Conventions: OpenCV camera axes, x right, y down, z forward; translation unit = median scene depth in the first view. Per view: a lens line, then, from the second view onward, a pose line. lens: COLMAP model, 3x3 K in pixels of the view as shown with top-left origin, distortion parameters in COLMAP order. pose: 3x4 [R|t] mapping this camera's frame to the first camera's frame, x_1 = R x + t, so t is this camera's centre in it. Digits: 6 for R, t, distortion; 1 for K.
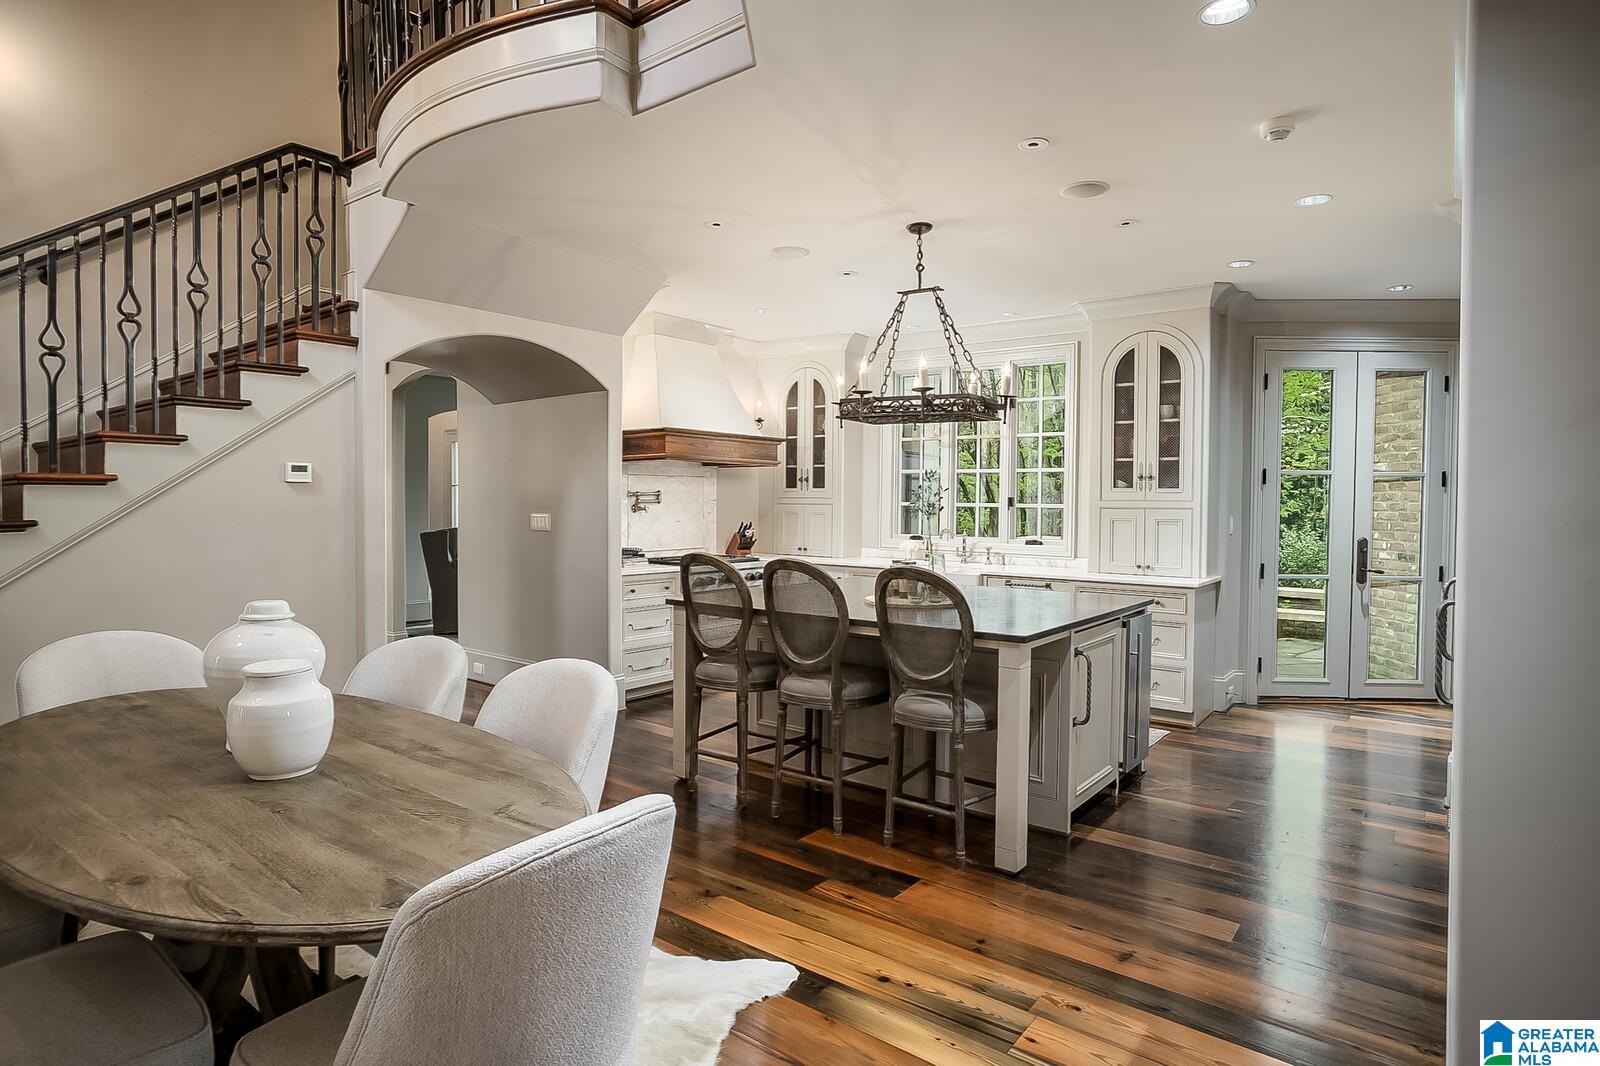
lens RADIAL K [[871.2, 0, 793.7], [0, 871.2, 523.0], [0, 0, 1]] dist [-0.023013, 0.001056]
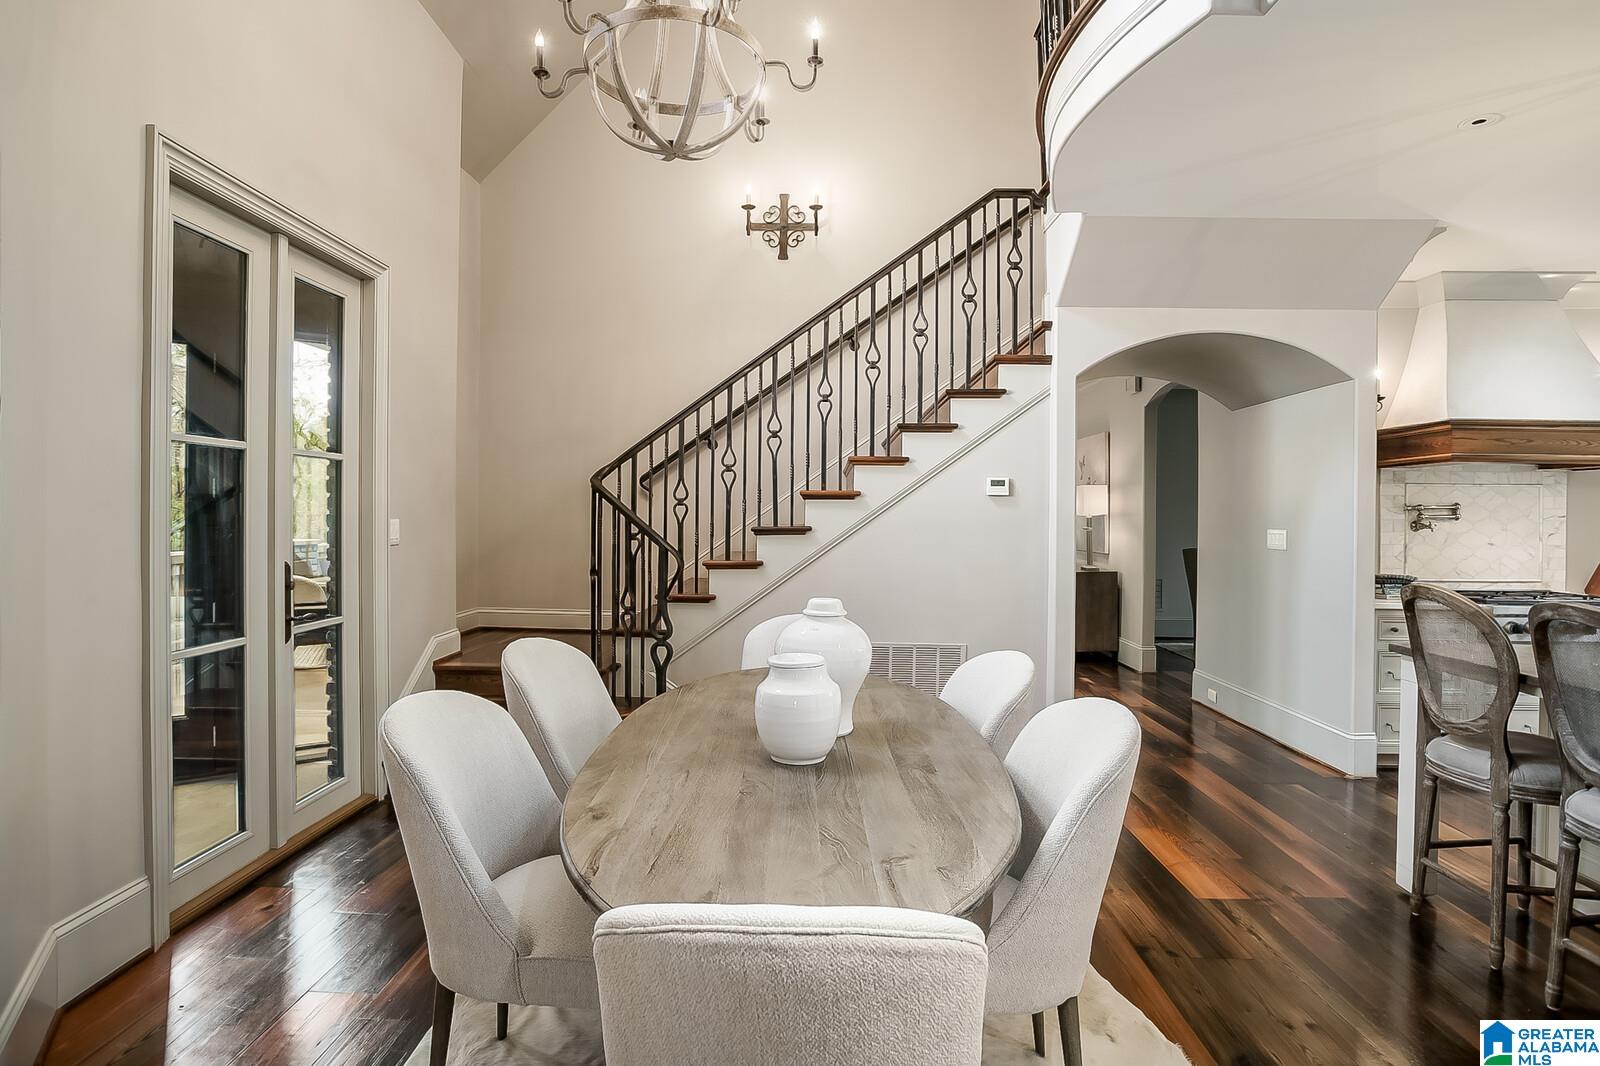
lens RADIAL K [[828.5, 0, 798.0], [0, 828.5, 519.0], [0, 0, 1]] dist [-0.105642, 0.060621]
pose [[0.588055, 0.003966, -0.808811, 0.117855], [-0.026539, 0.999544, -0.014394, 0.003814], [0.808385, 0.029929, 0.587893, 0.201755]]
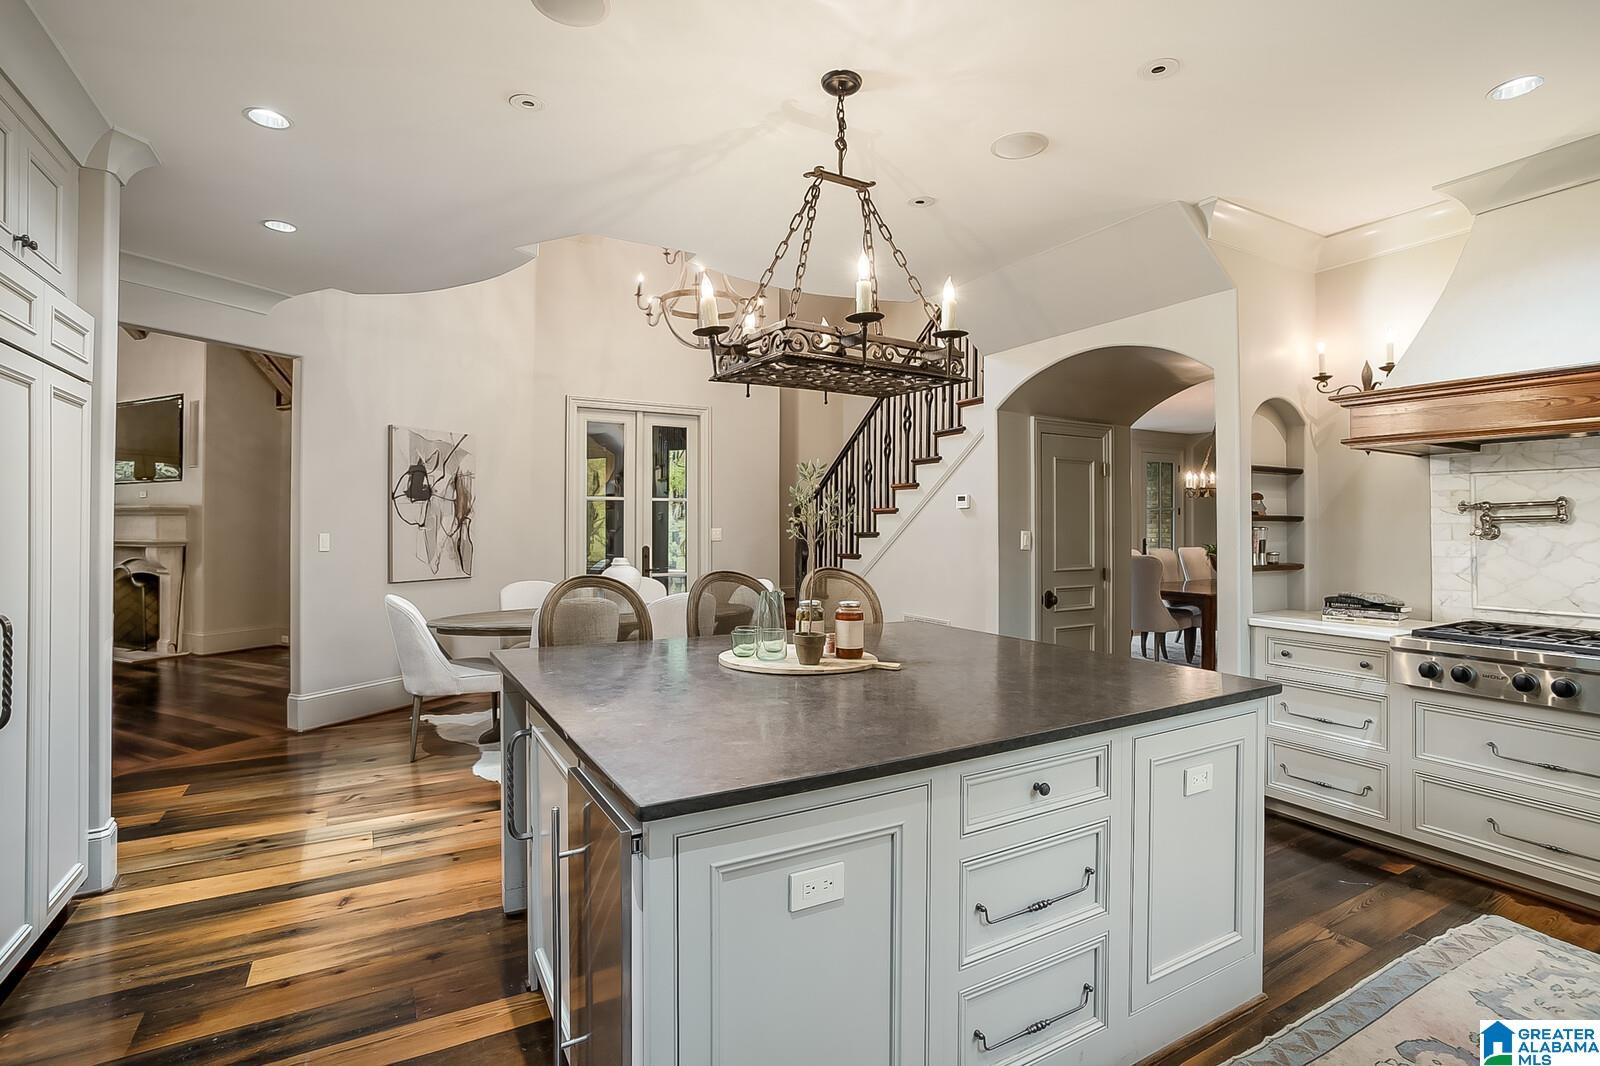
lens RADIAL K [[763.7, 0, 800.3], [0, 763.7, 525.9], [0, 0, 1]] dist [-0.021957, 0.000196]
pose [[-0.378031, -0.007692, -0.925761, 0.719679], [-0.029991, 0.999542, 0.003942, -0.015163], [0.925307, 0.029255, -0.378088, 1.277099]]
